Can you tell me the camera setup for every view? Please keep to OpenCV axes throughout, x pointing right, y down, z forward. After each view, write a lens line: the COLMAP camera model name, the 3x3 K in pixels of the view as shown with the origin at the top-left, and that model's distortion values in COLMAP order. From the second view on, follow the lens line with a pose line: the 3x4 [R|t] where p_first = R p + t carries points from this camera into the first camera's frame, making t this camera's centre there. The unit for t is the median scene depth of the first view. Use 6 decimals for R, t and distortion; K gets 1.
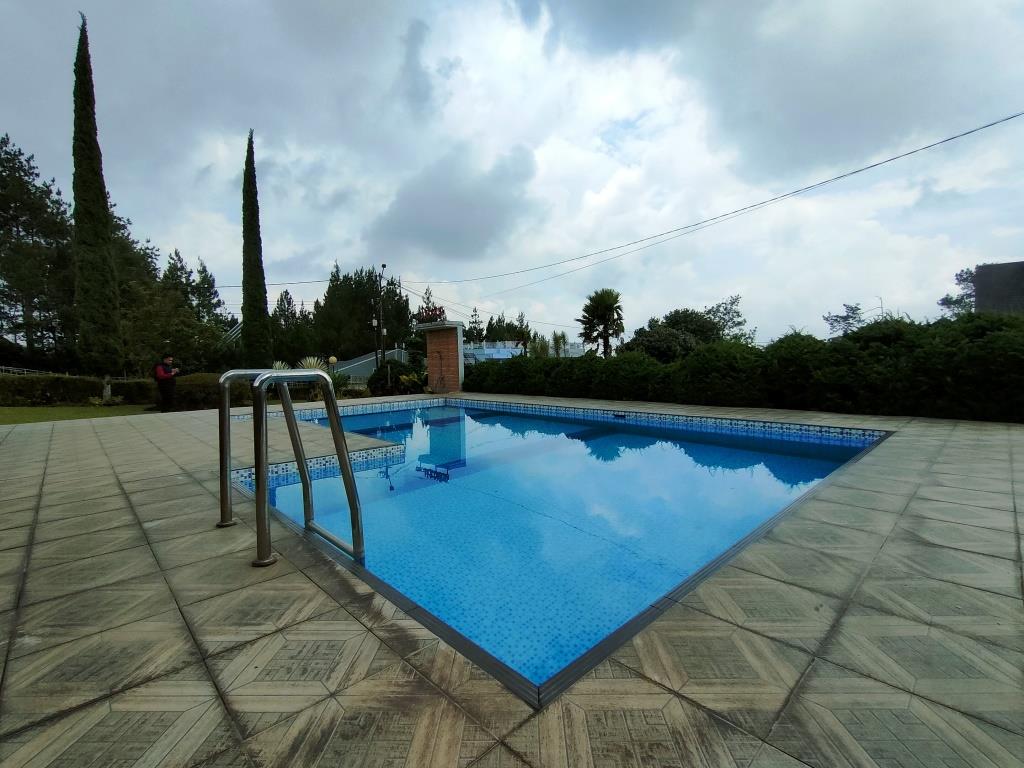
lens RADIAL K [[463.3, 0, 507.3], [0, 463.3, 384.7], [0, 0, 1]] dist [0.003829, -0.000149]
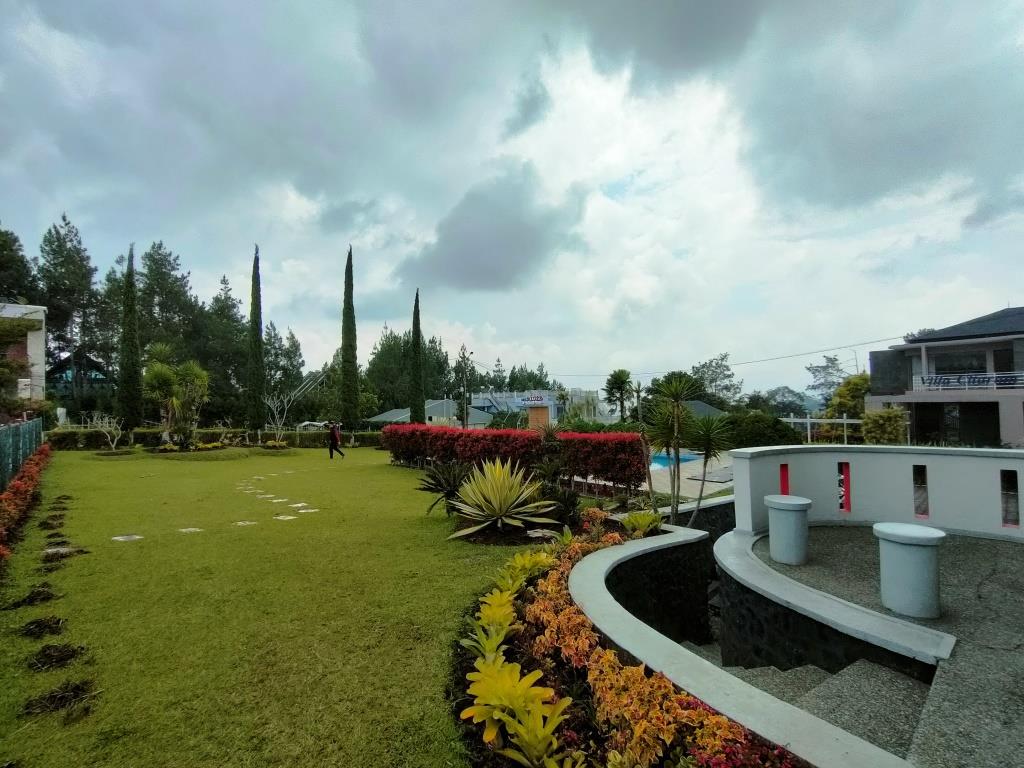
lens RADIAL K [[471.3, 0, 509.8], [0, 471.3, 387.5], [0, 0, 1]] dist [-0.001563, 0.002441]
pose [[0.999960, -0.004715, -0.007586, -0.055924], [0.004115, 0.997005, -0.077225, -0.011195], [0.007928, 0.077191, 0.996985, -0.214619]]
